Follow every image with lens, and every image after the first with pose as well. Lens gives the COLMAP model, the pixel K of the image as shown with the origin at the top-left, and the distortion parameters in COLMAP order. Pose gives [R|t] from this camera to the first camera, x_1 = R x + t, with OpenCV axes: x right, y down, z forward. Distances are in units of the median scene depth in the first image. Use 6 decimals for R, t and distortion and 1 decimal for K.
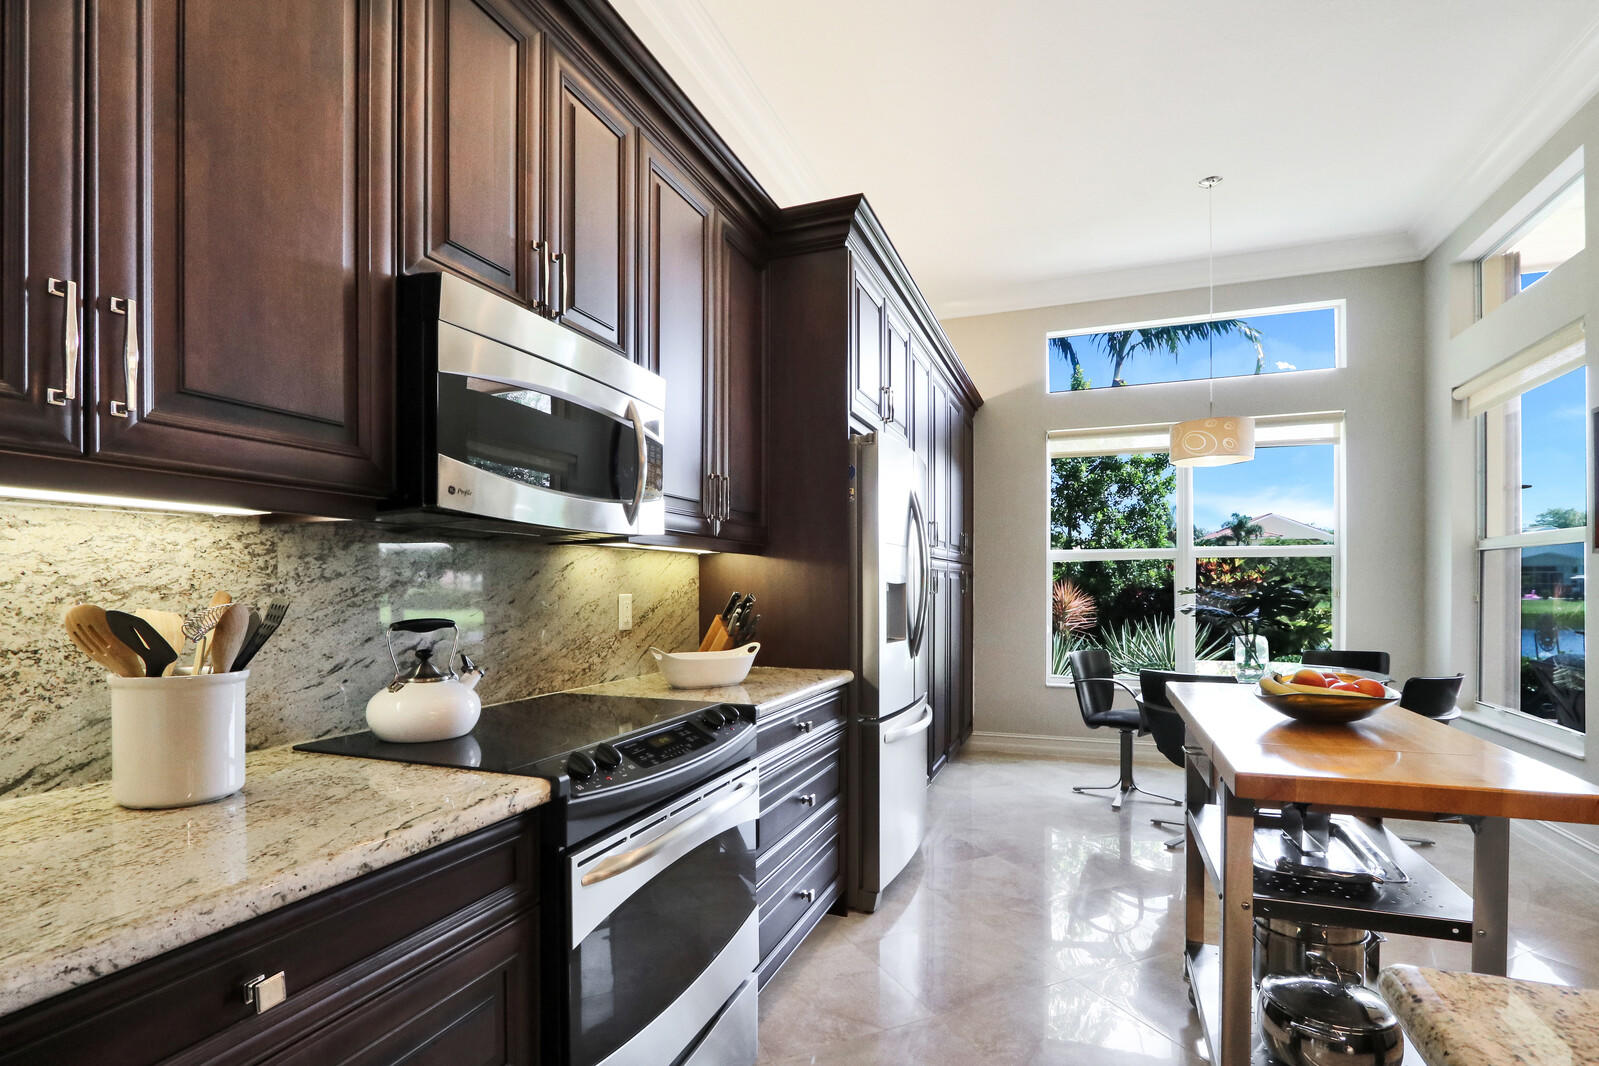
lens RADIAL K [[776.2, 0, 795.1], [0, 776.2, 598.1], [0, 0, 1]] dist [0.002805, 0.000226]
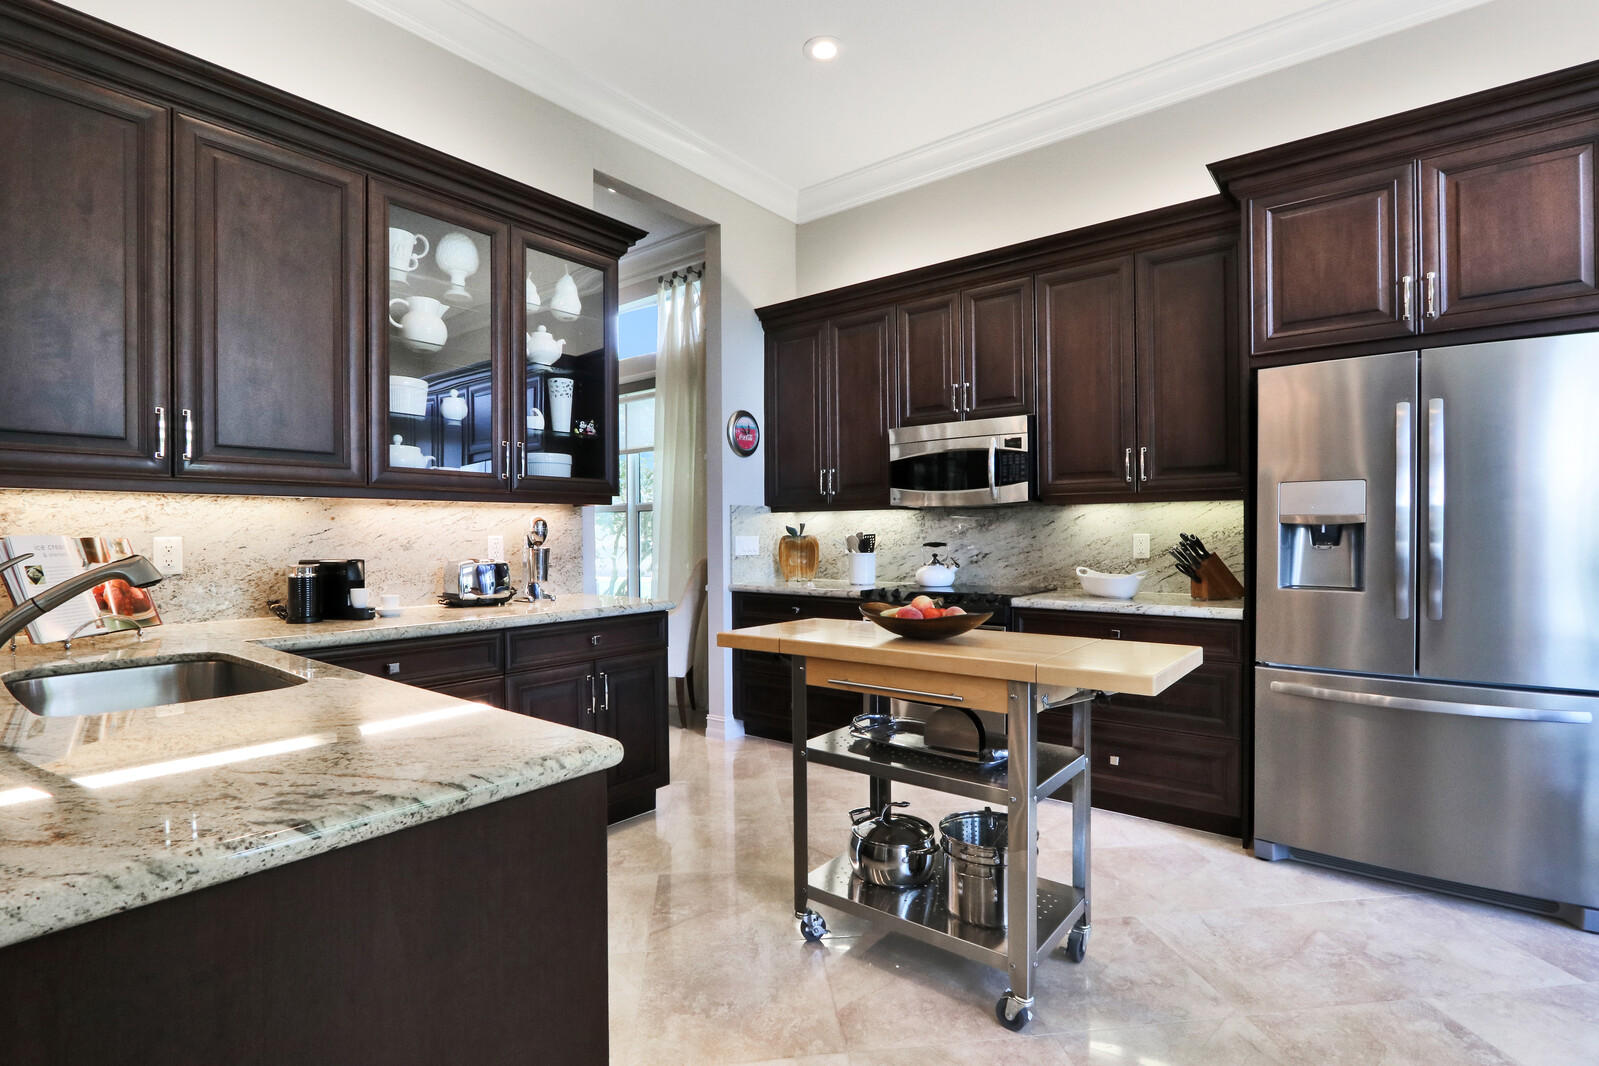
lens RADIAL K [[776.2, 0, 797.9], [0, 776.2, 529.7], [0, 0, 1]] dist [0.002805, 0.000226]
pose [[-0.317873, 0.000687, -0.948133, 2.231552], [-0.003693, 0.999991, 0.001963, -0.021386], [0.948126, 0.004125, -0.317868, 1.397146]]
